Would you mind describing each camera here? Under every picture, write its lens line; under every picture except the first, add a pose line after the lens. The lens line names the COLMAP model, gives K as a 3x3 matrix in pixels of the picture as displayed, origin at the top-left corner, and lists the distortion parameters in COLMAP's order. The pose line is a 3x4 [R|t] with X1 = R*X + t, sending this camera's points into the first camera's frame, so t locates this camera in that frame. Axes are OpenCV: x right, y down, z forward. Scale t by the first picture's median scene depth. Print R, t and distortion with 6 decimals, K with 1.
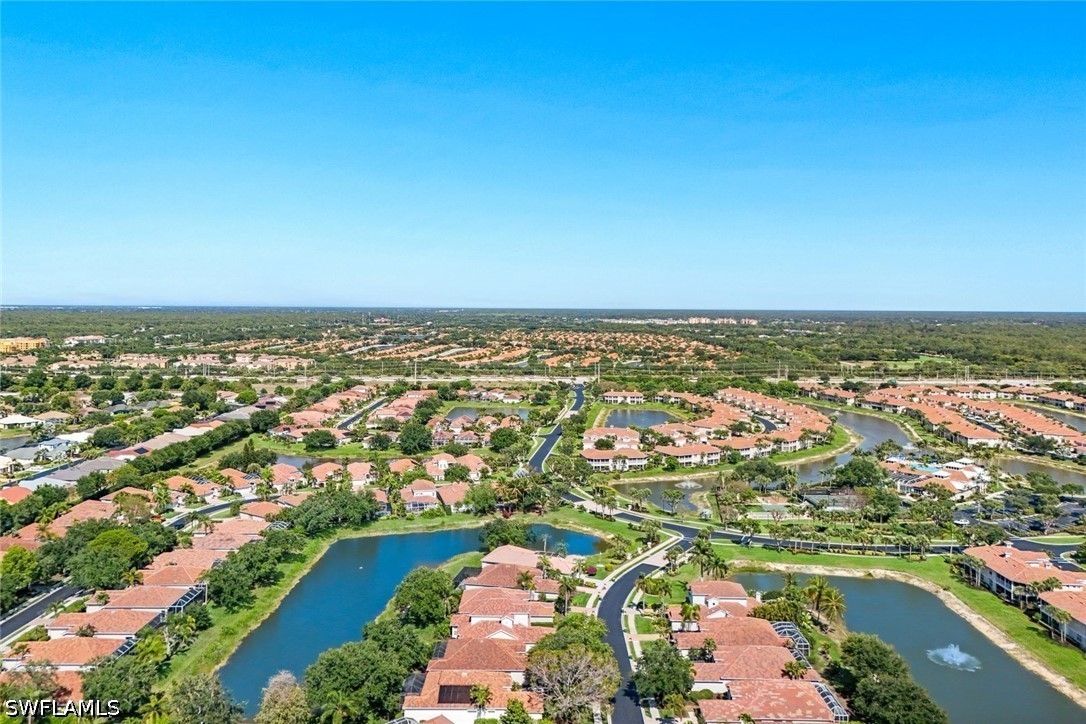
lens RADIAL K [[808.6, 0, 543.0], [0, 808.6, 362.0], [0, 0, 1]] dist [0.129753, -0.153636]
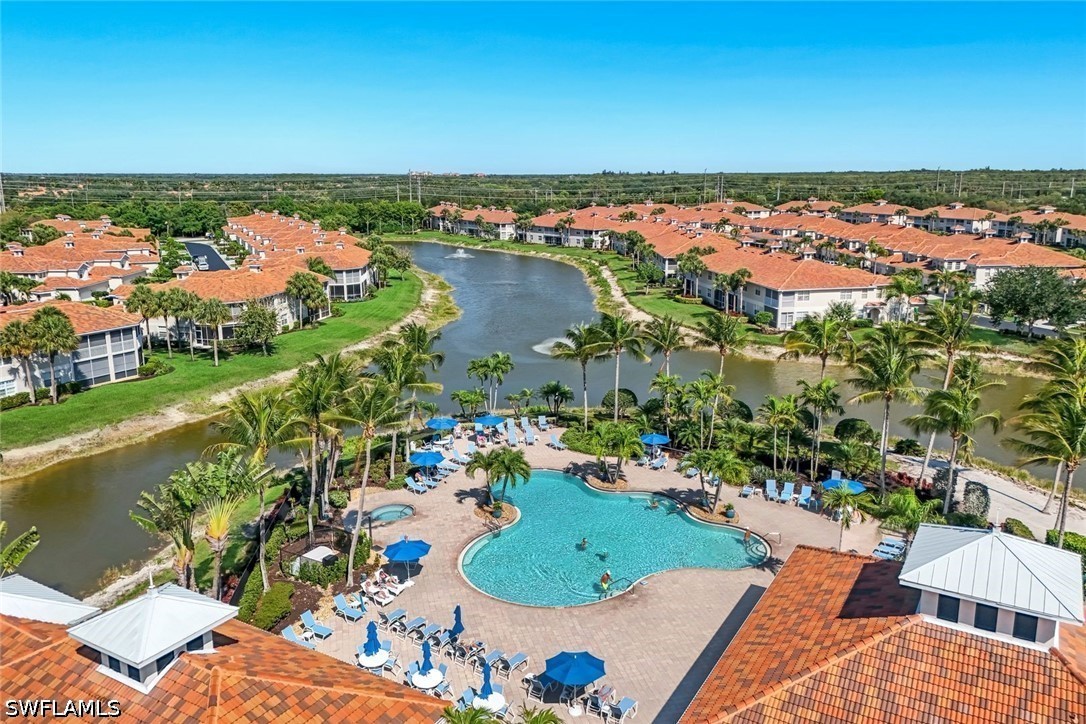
lens RADIAL K [[808.6, 0, 543.0], [0, 808.6, 362.0], [0, 0, 1]] dist [0.129753, -0.153636]
pose [[0.959982, -0.071949, 0.270661, 0.305202], [0.031333, 0.987961, 0.151495, 0.059676], [-0.278302, -0.136952, 0.950680, 0.637288]]
